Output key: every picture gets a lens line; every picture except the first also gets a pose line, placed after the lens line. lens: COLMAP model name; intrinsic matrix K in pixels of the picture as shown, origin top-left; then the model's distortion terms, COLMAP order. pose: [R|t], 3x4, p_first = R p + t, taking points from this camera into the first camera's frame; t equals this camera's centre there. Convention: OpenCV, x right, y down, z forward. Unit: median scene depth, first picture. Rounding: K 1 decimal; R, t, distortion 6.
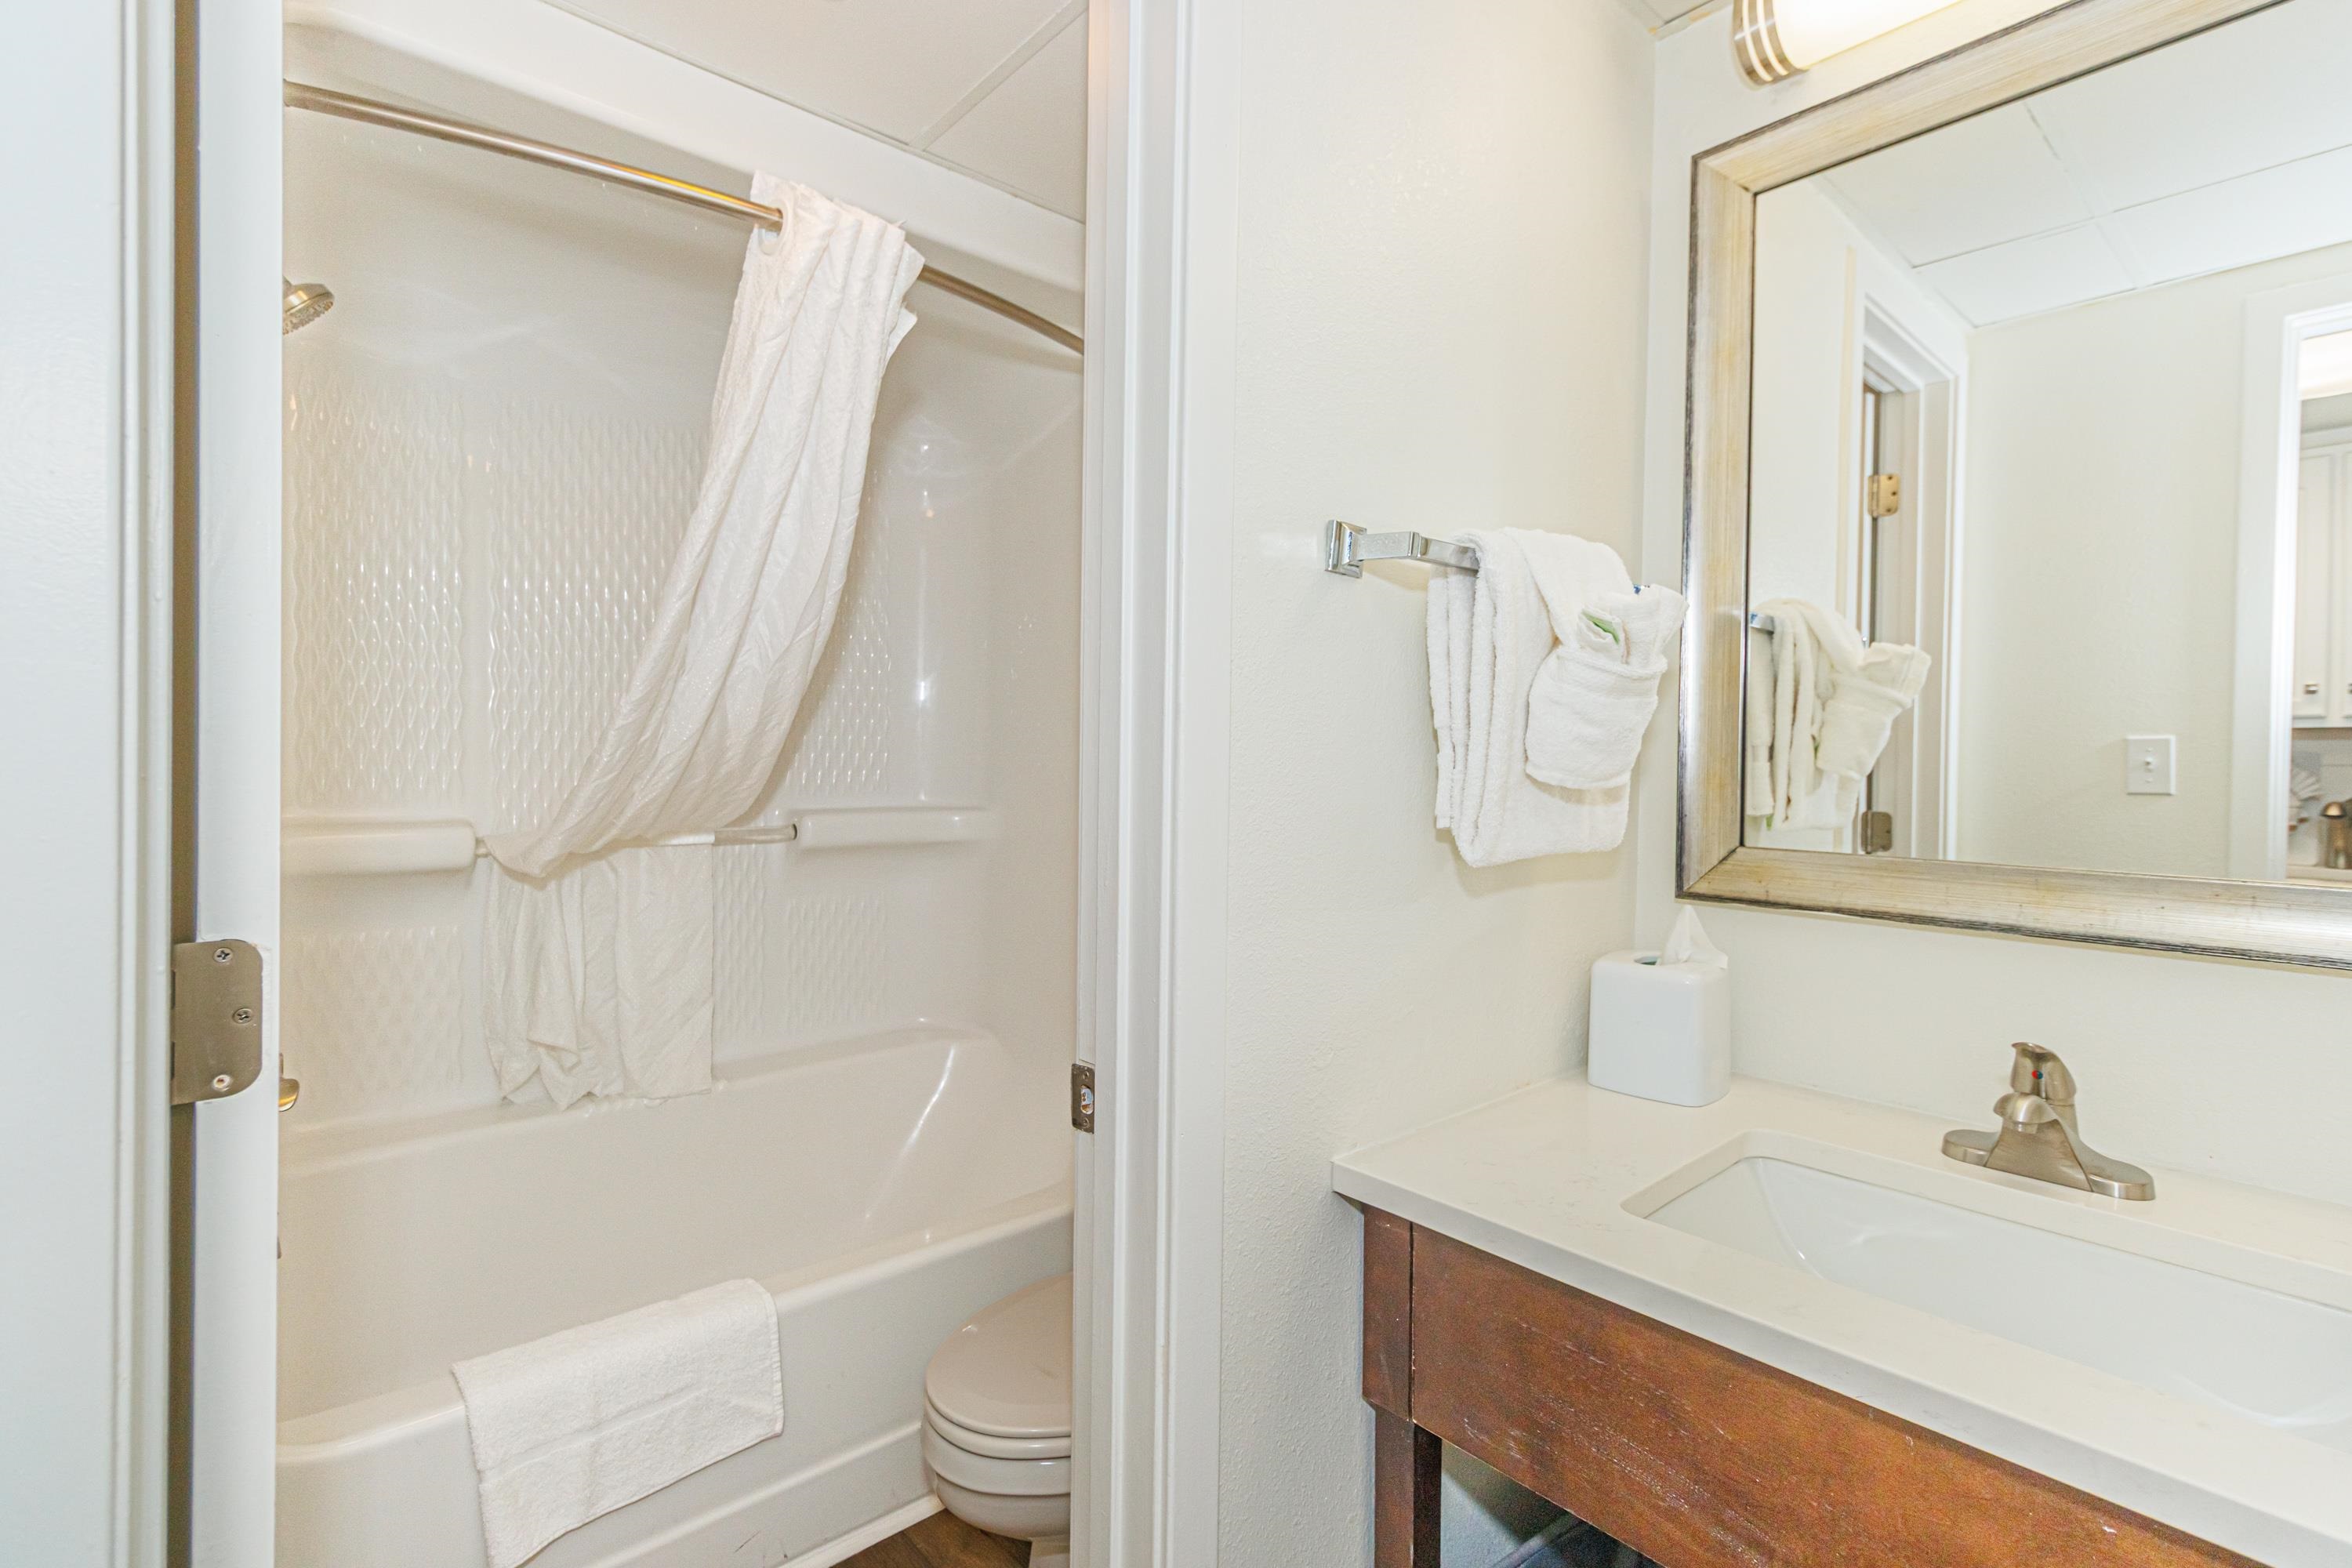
lens RADIAL K [[1071.6, 0, 1158.8], [0, 1071.6, 766.1], [0, 0, 1]] dist [-0.002537, -0.000143]
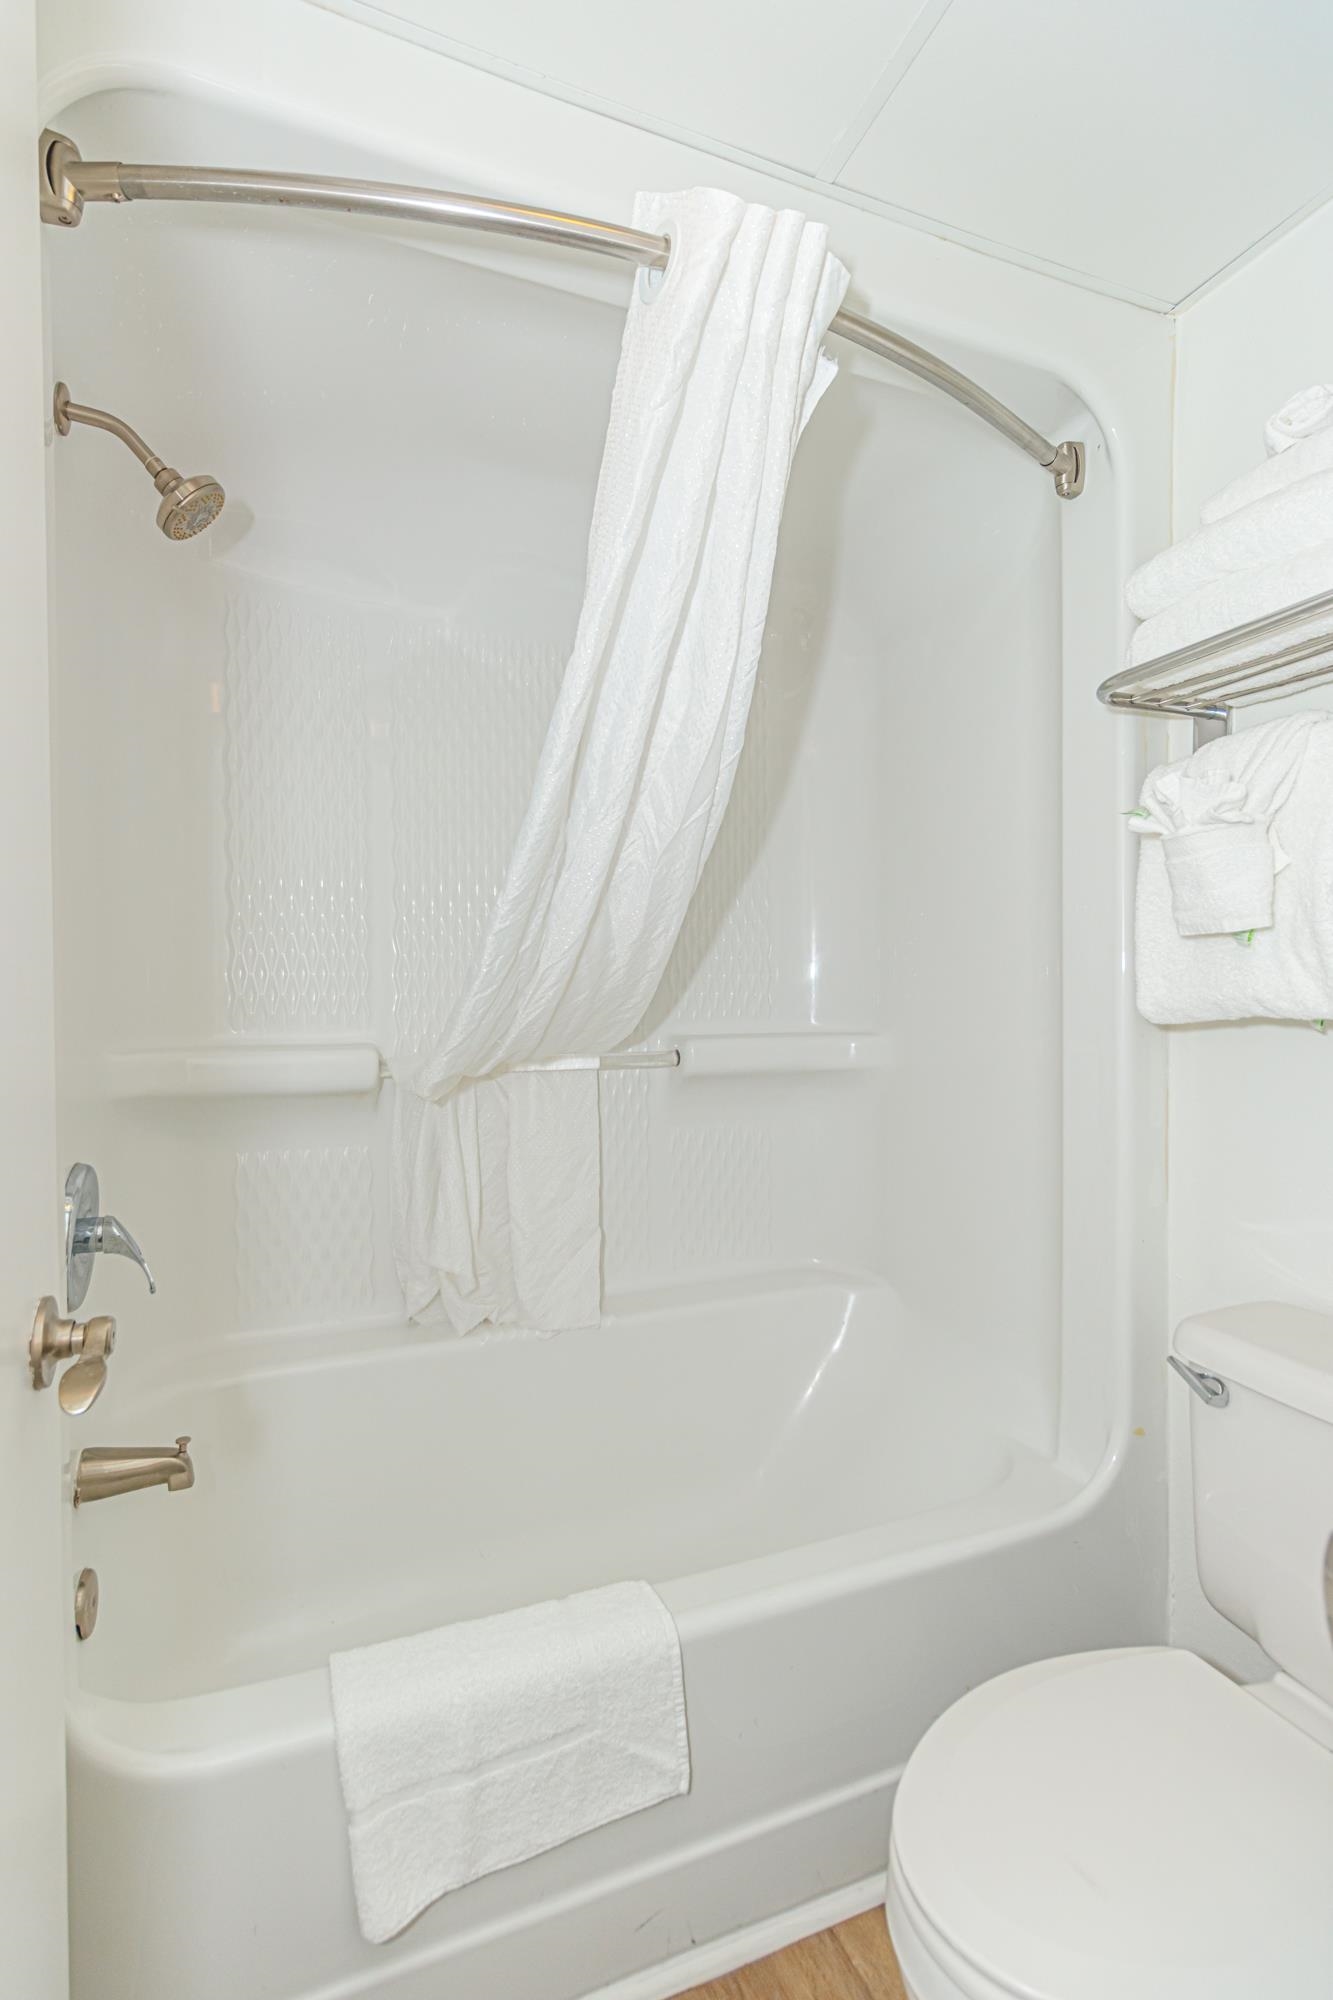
lens RADIAL K [[926.1, 0, 661.0], [0, 926.1, 1027.8], [0, 0, 1]] dist [-0.001415, -0.000179]
pose [[0.947165, -0.007888, -0.320649, -0.122007], [0.013745, 0.999777, 0.016006, 0.029217], [0.320452, -0.019568, 0.947063, 0.294062]]
